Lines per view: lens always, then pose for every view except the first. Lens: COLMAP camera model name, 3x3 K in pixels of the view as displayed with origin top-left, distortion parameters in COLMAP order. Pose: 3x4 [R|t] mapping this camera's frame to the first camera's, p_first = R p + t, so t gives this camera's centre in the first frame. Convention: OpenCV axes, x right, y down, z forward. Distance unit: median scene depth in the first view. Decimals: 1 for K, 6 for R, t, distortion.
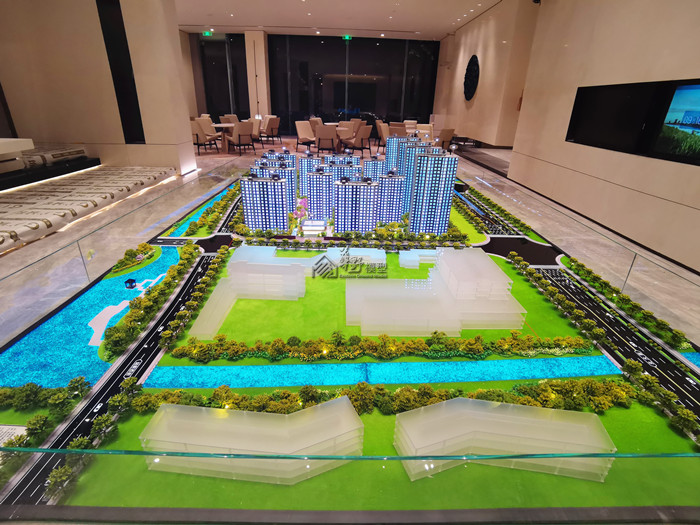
lens RADIAL K [[352.3, 0, 351.6], [0, 352.3, 261.2], [0, 0, 1]] dist [-0.030562, 0.002602]
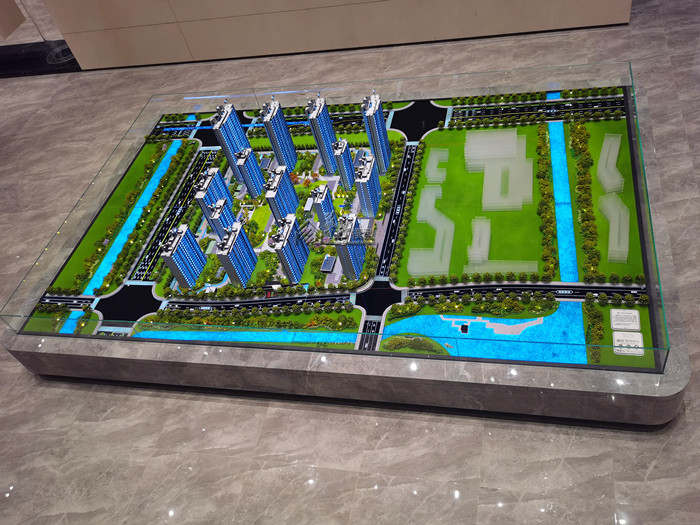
lens RADIAL K [[628.2, 0, 349.0], [0, 628.2, 264.6], [0, 0, 1]] dist [0.043303, -0.030105]
pose [[0.208766, -0.768545, 0.604777, -0.362953], [0.592667, 0.591333, 0.546874, -0.295315], [-0.777922, 0.244263, 0.578942, -0.008085]]
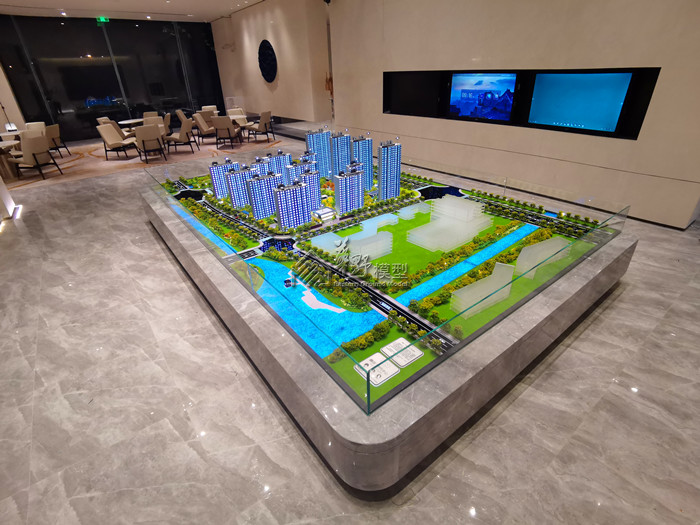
lens RADIAL K [[352.3, 0, 352.8], [0, 352.3, 263.0], [0, 0, 1]] dist [-0.030562, 0.002602]
pose [[0.792925, -0.340374, 0.505386, -0.205058], [0.301535, 0.939943, 0.159952, -0.027711], [-0.529478, 0.025562, 0.847939, -0.047276]]
